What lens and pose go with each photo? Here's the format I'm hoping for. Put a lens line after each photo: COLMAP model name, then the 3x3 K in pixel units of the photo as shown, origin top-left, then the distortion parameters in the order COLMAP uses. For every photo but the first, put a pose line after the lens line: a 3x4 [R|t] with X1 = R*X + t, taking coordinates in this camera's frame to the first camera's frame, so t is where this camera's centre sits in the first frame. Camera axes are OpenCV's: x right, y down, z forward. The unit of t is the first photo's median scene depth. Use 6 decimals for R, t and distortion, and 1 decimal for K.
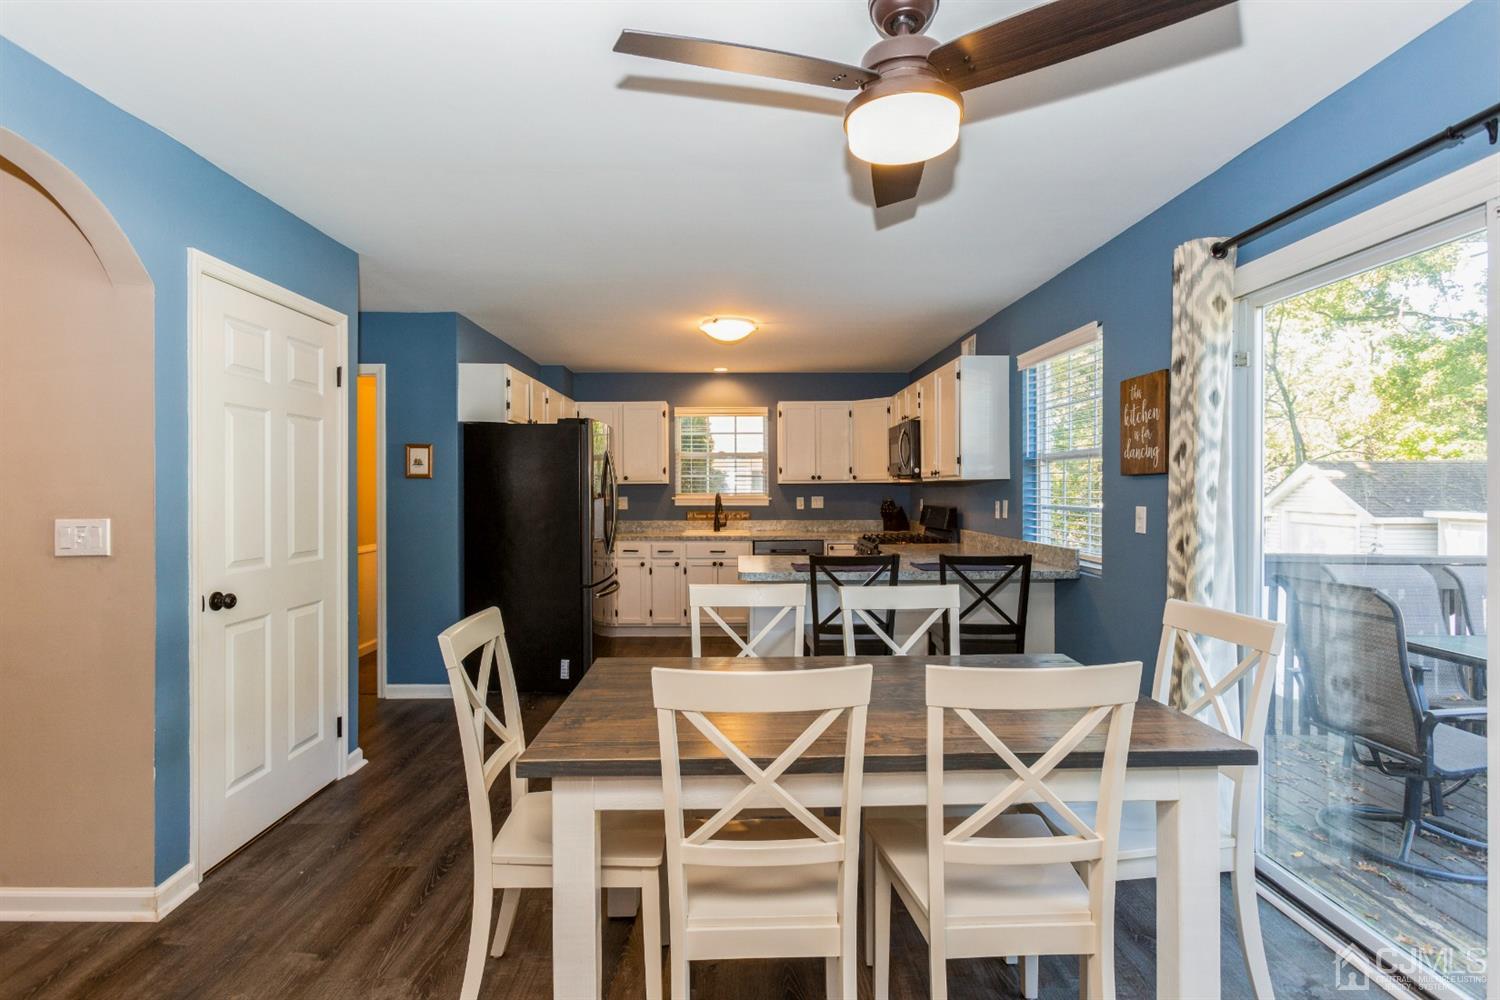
lens RADIAL K [[688.4, 0, 752.4], [0, 688.4, 493.1], [0, 0, 1]] dist [-0.014582, 0.000275]
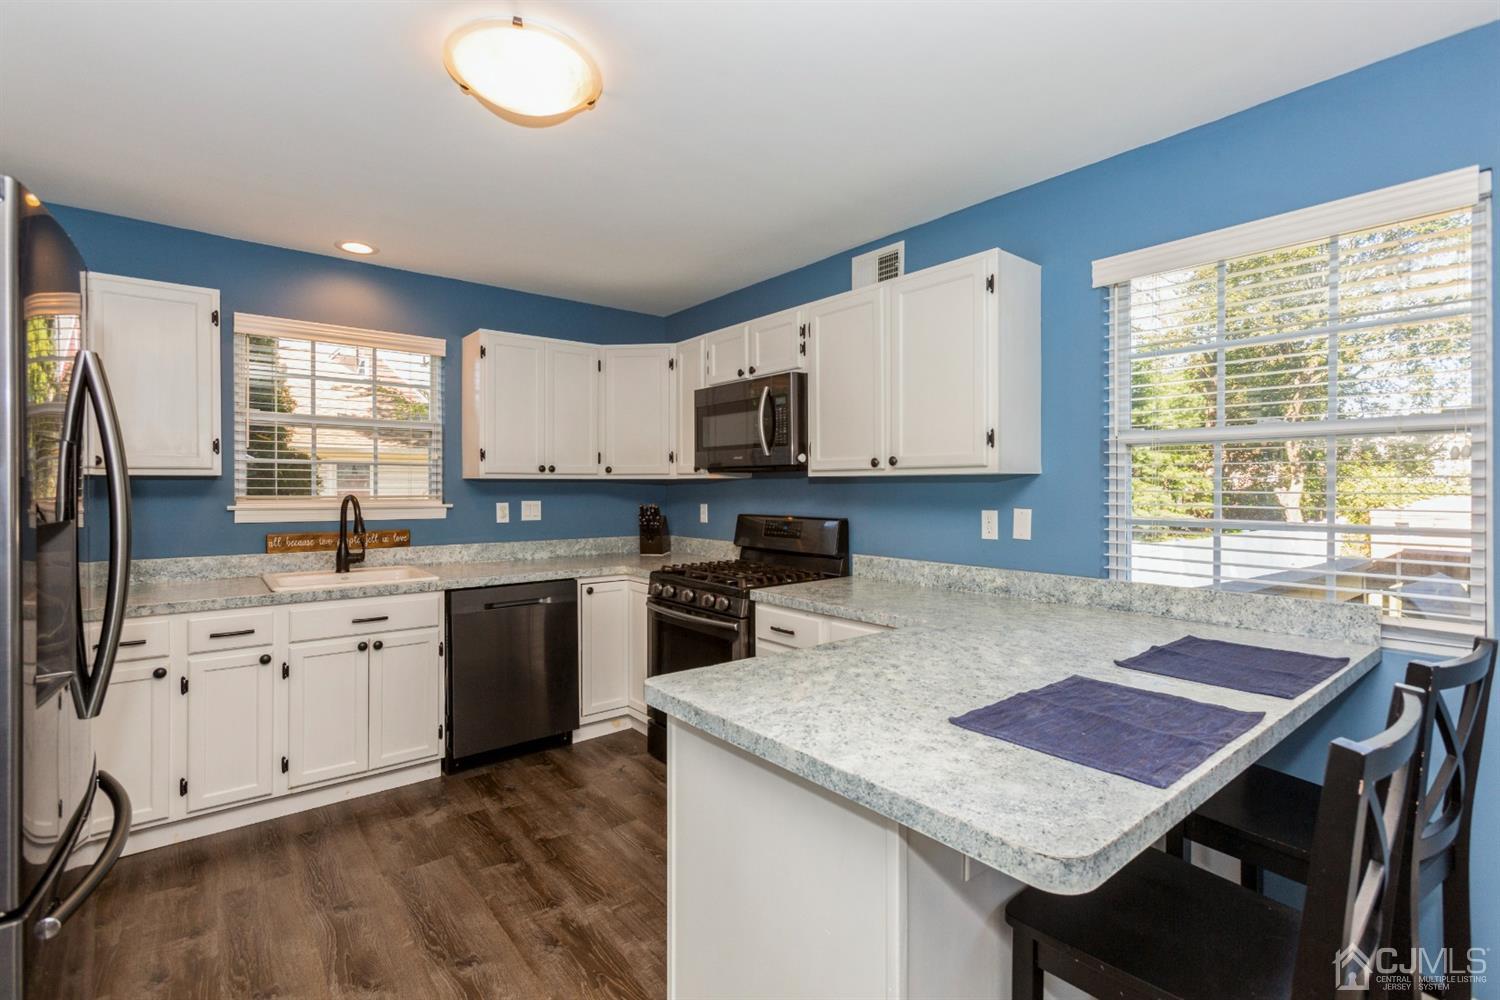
lens RADIAL K [[660.2, 0, 728.5], [0, 660.2, 490.8], [0, 0, 1]] dist [0.001522, 0.000231]
pose [[0.796927, 0.002089, 0.604072, -0.119741], [-0.001284, 0.999998, -0.001764, -0.003050], [-0.604074, 0.000630, 0.796928, 0.455937]]
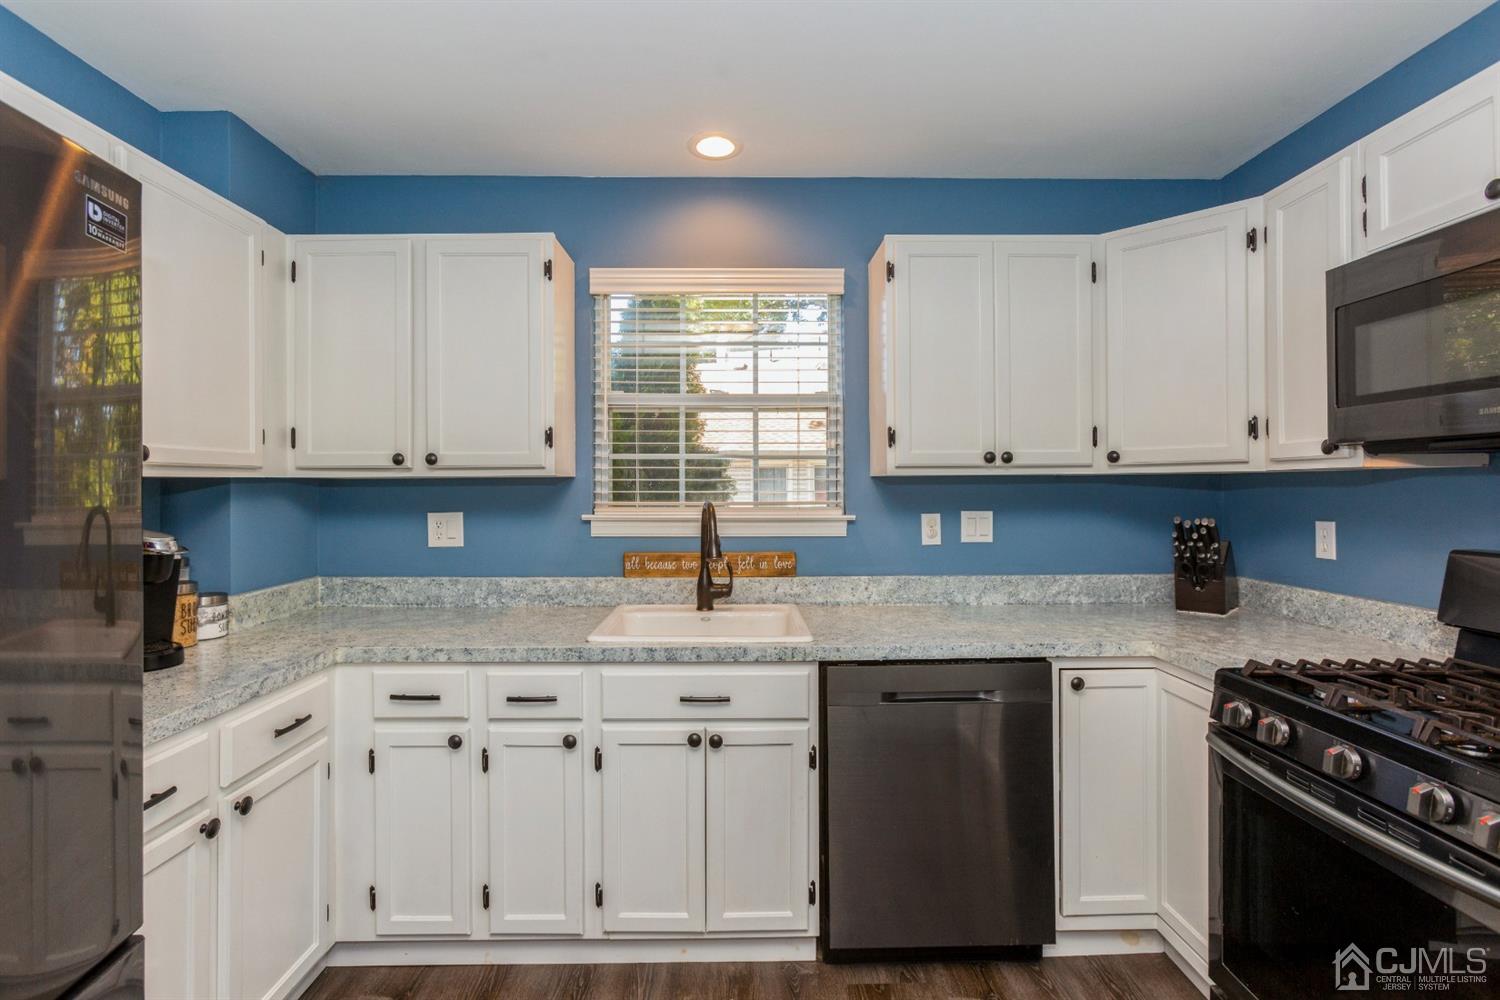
lens RADIAL K [[688.4, 0, 759.5], [0, 688.4, 489.8], [0, 0, 1]] dist [-0.014582, 0.000275]
pose [[0.999968, -0.000037, 0.007992, -0.026878], [0.000069, 0.999992, -0.003923, -0.005159], [-0.007992, 0.003924, 0.999960, 0.652469]]
